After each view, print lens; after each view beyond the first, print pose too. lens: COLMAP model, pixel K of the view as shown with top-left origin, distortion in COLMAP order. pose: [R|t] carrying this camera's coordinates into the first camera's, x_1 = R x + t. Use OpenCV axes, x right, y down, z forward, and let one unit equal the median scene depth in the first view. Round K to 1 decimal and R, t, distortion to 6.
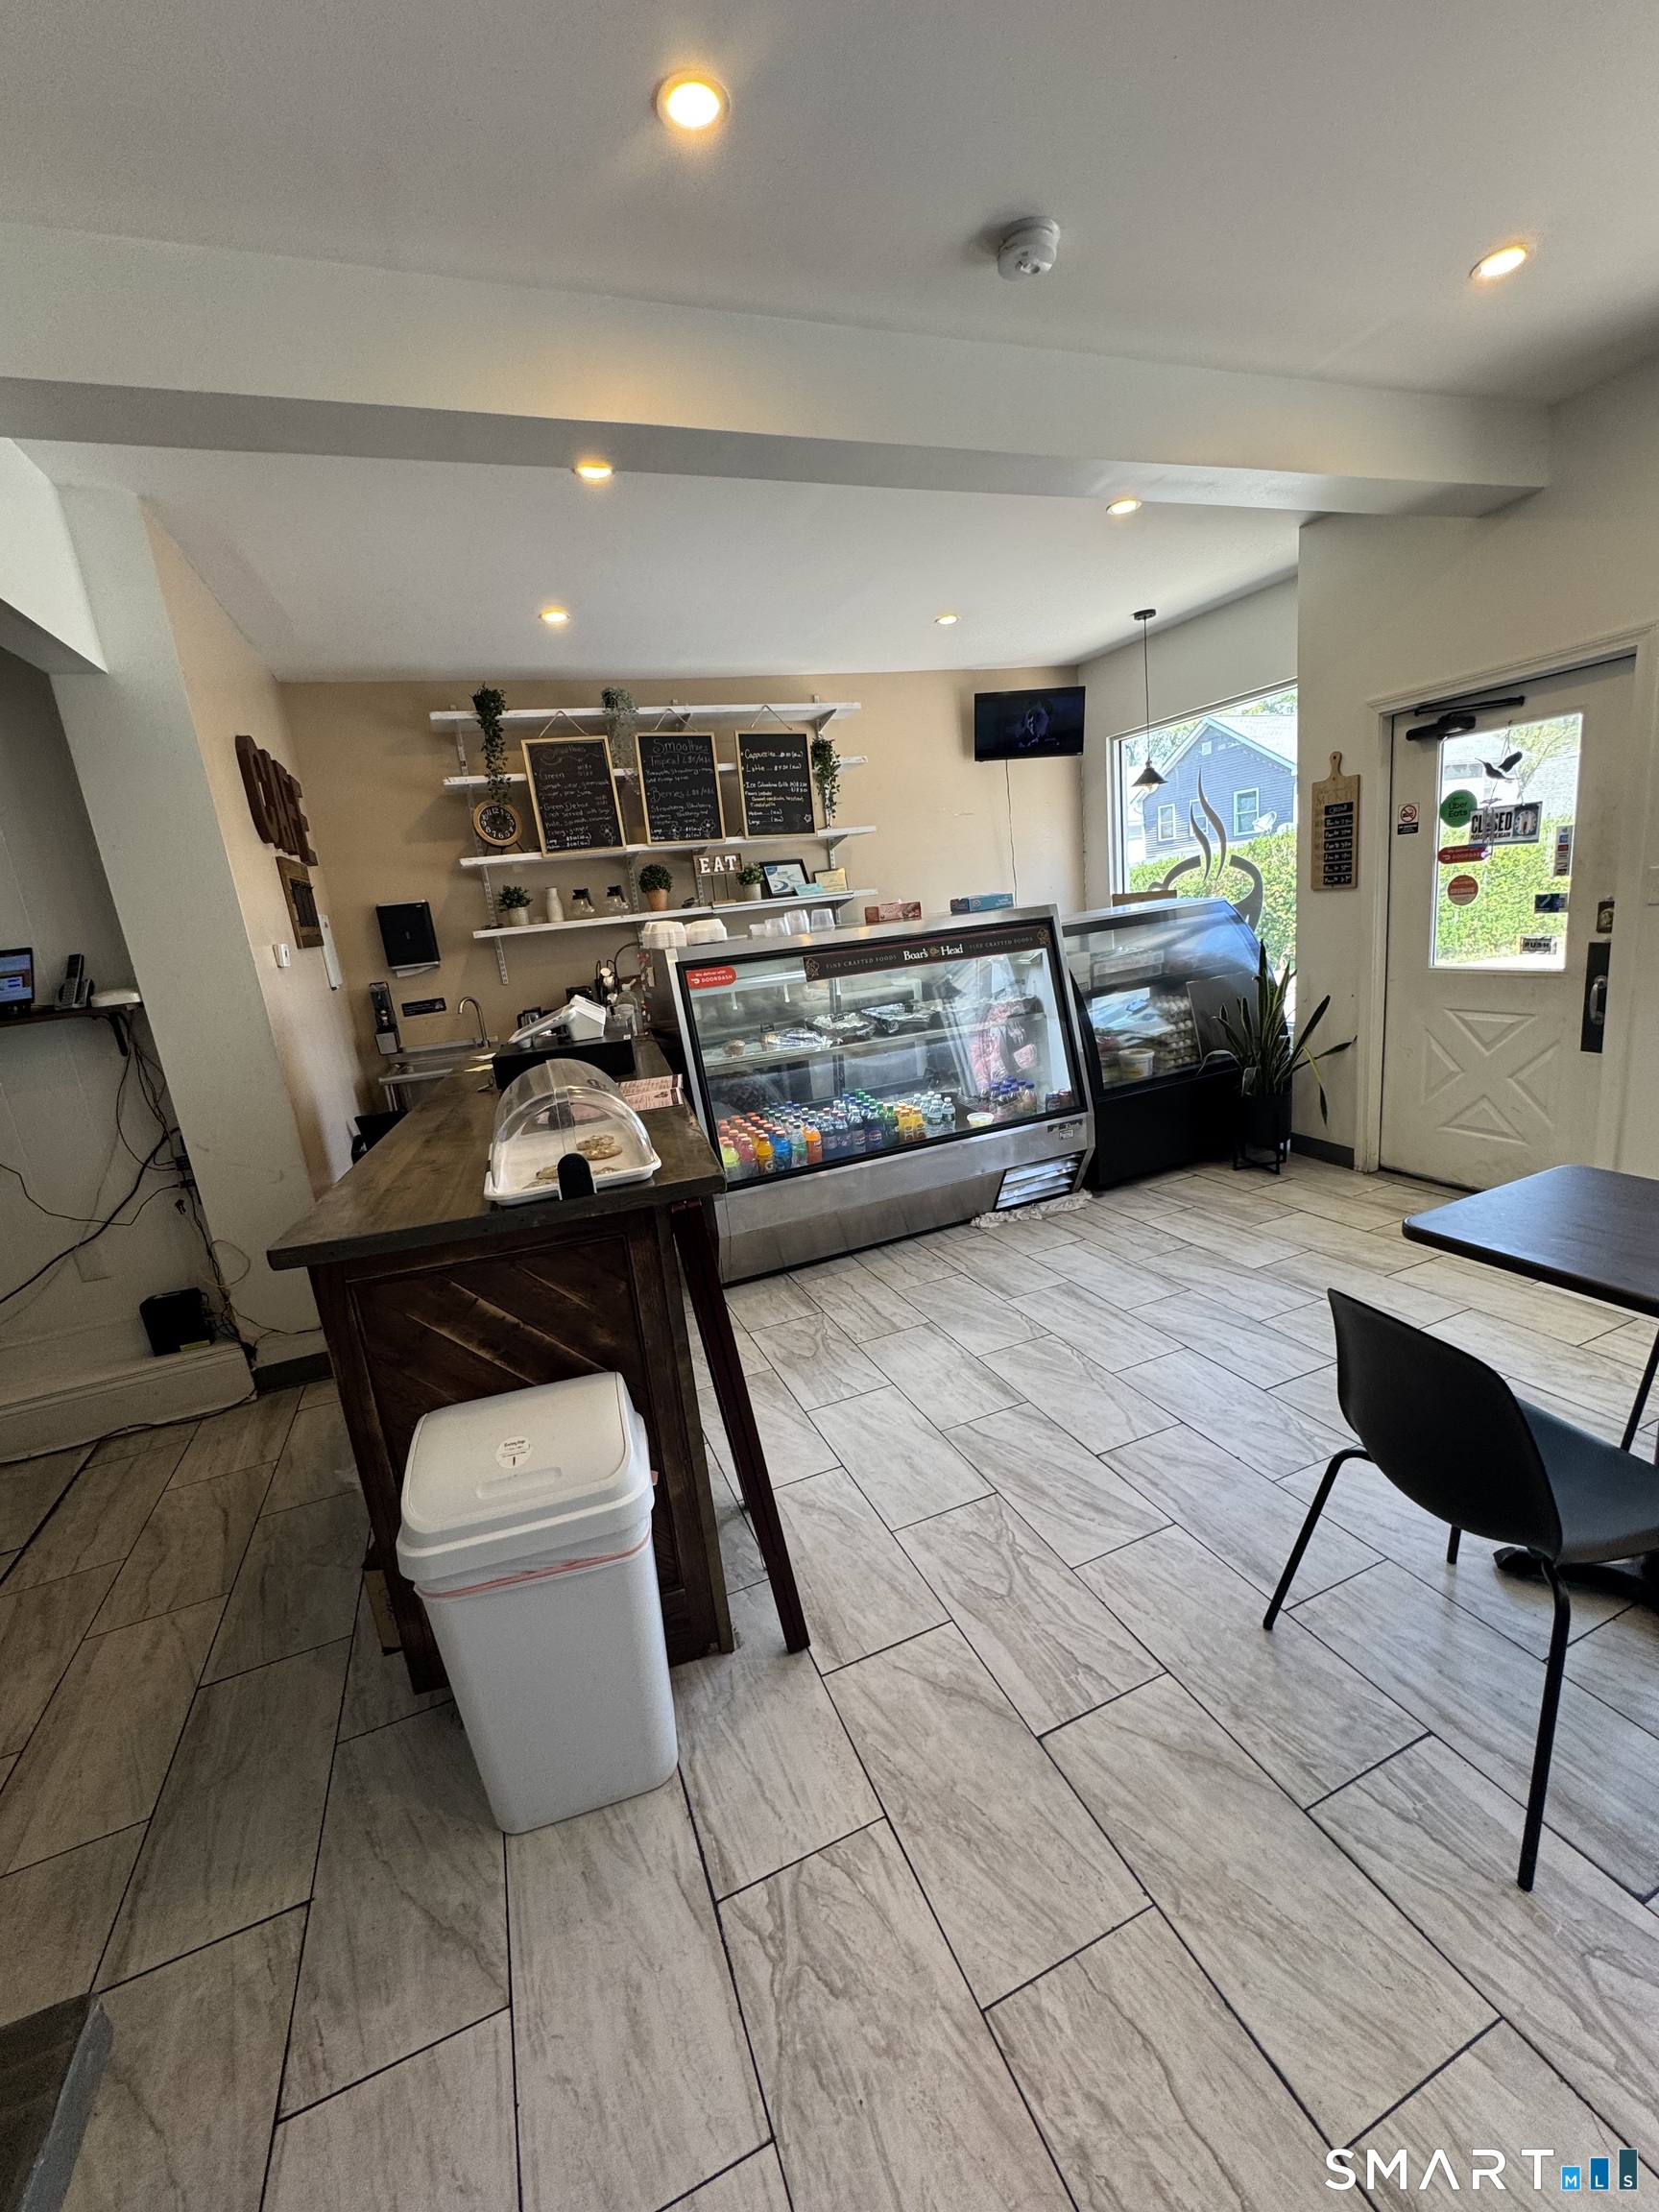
lens RADIAL K [[879.7, 0, 826.8], [0, 879.7, 1106.4], [0, 0, 1]] dist [-0.004964, 0.000771]
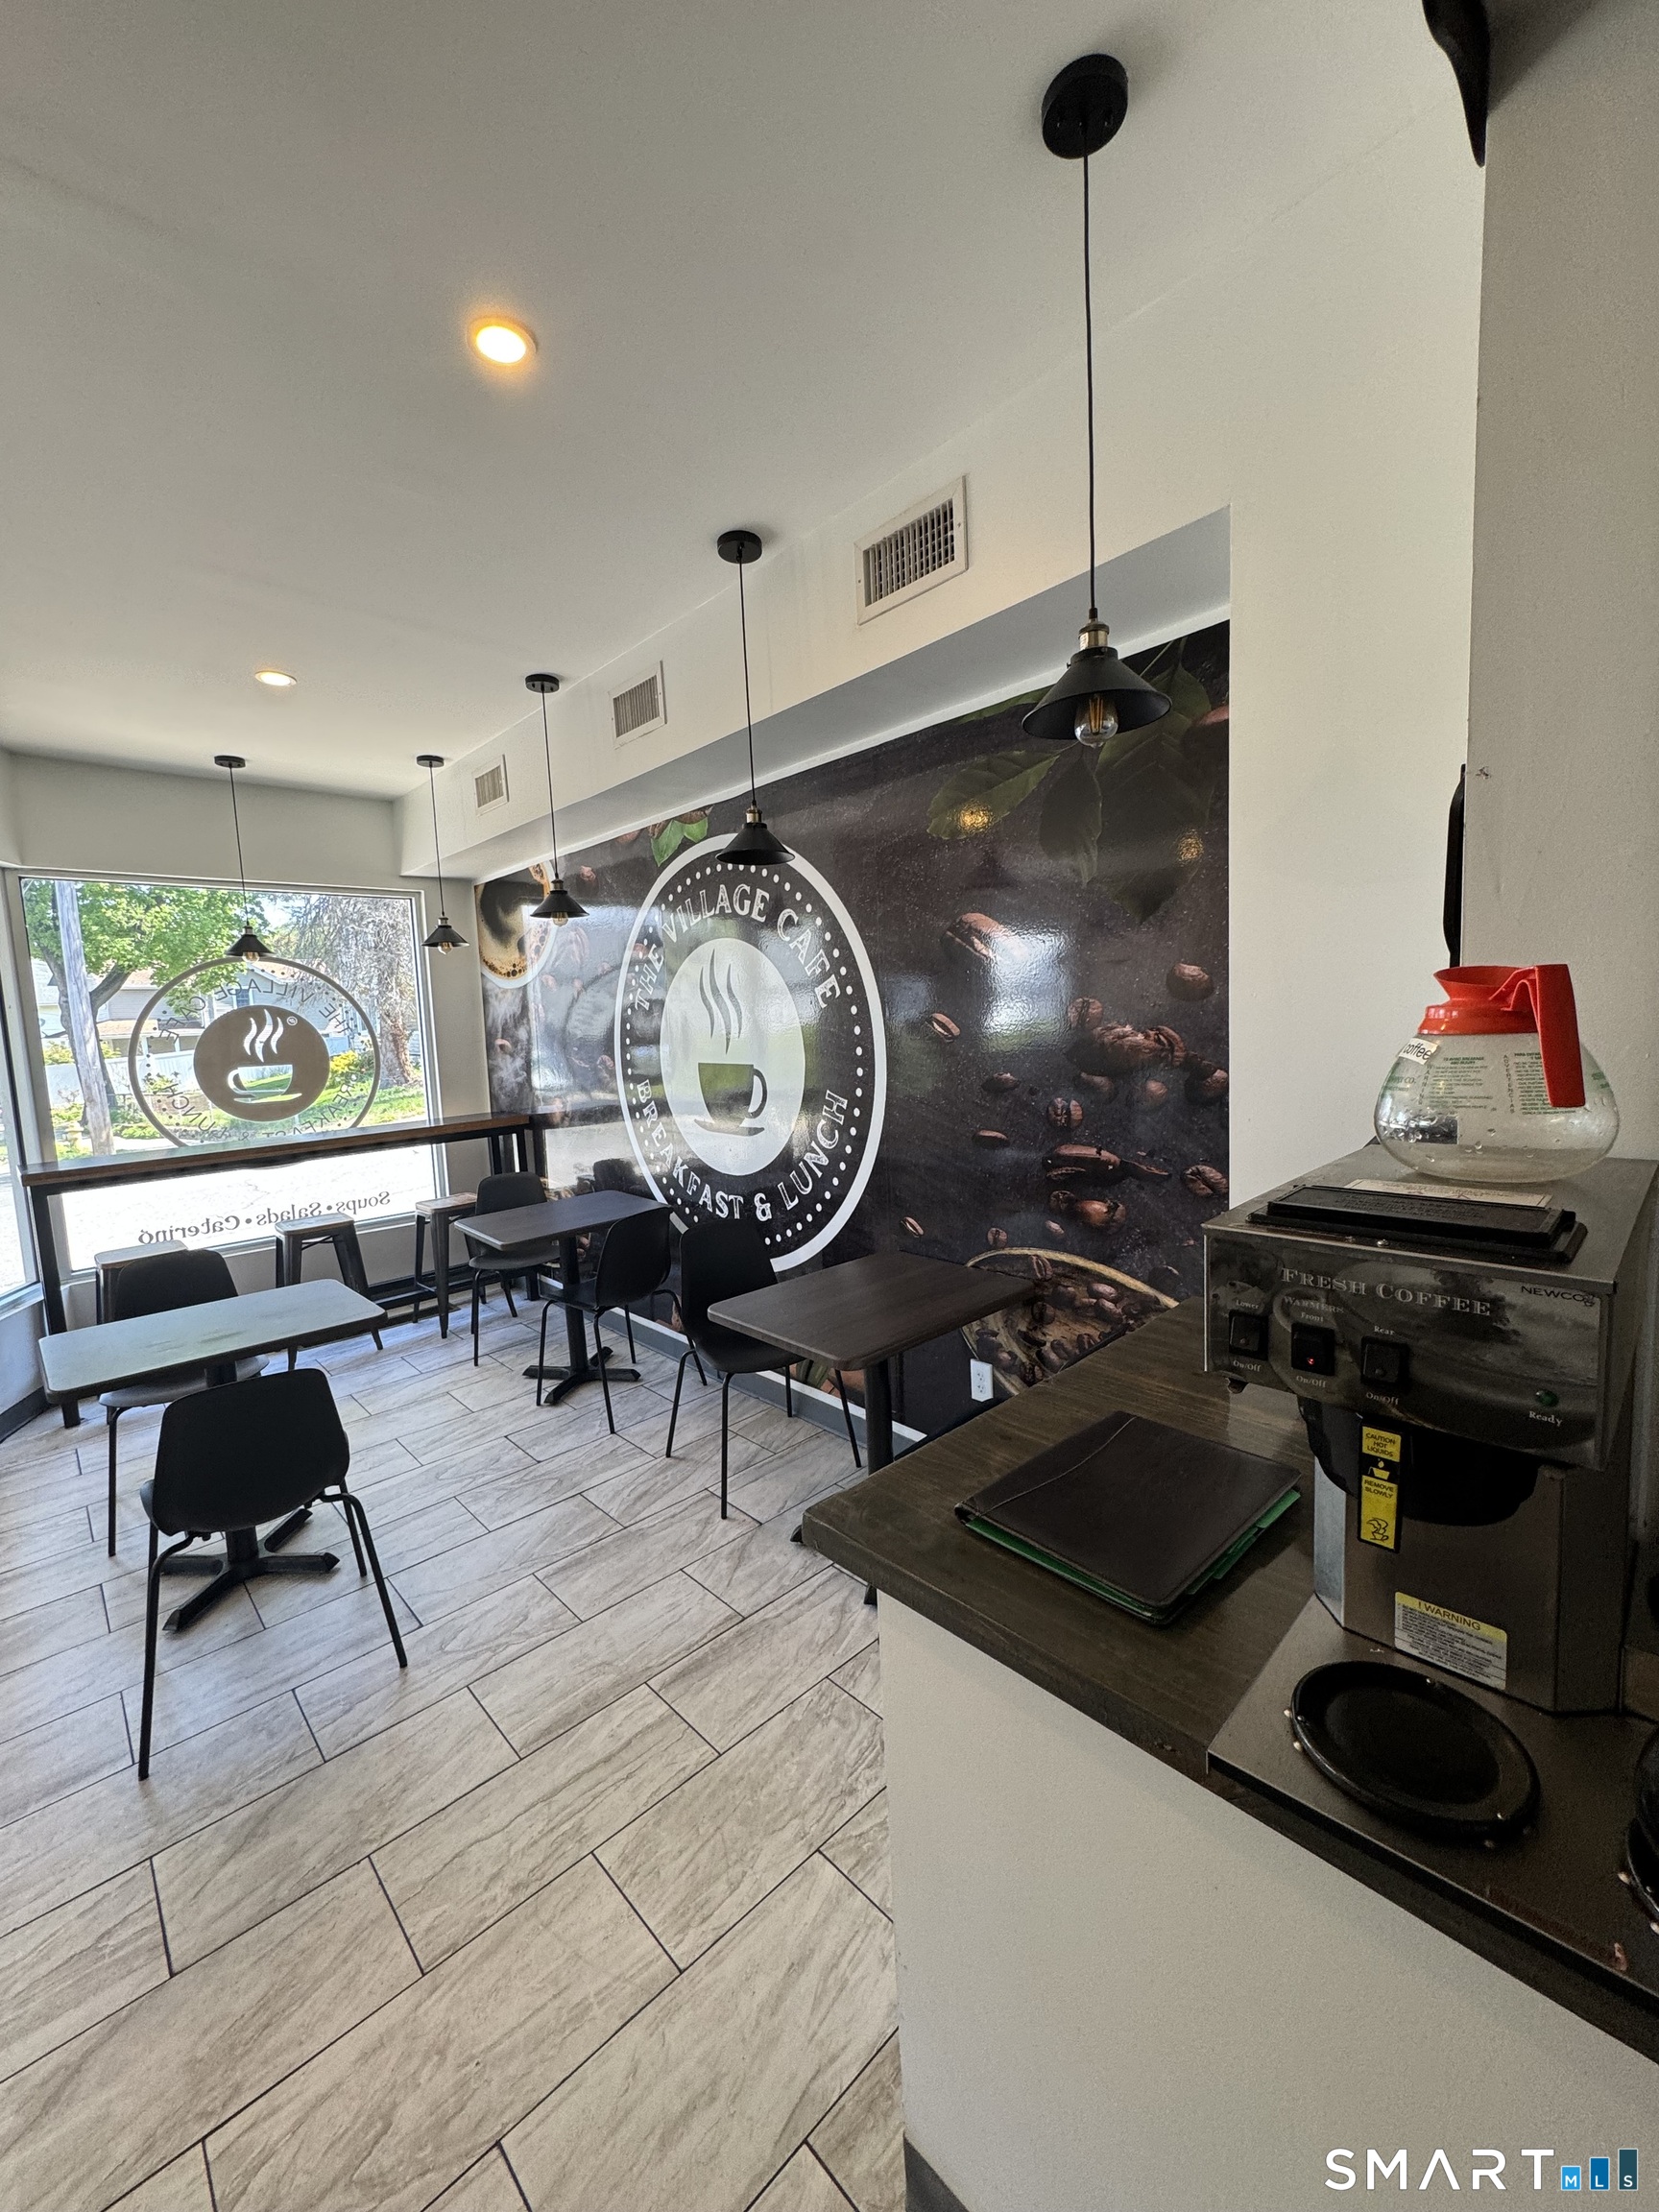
lens RADIAL K [[879.7, 0, 831.1], [0, 879.7, 1106.3], [0, 0, 1]] dist [-0.004964, 0.000771]
pose [[-0.352395, 0.033404, 0.935255, -0.375096], [0.291091, 0.953702, 0.075618, -0.007951], [-0.889429, 0.298891, -0.345804, 0.180097]]
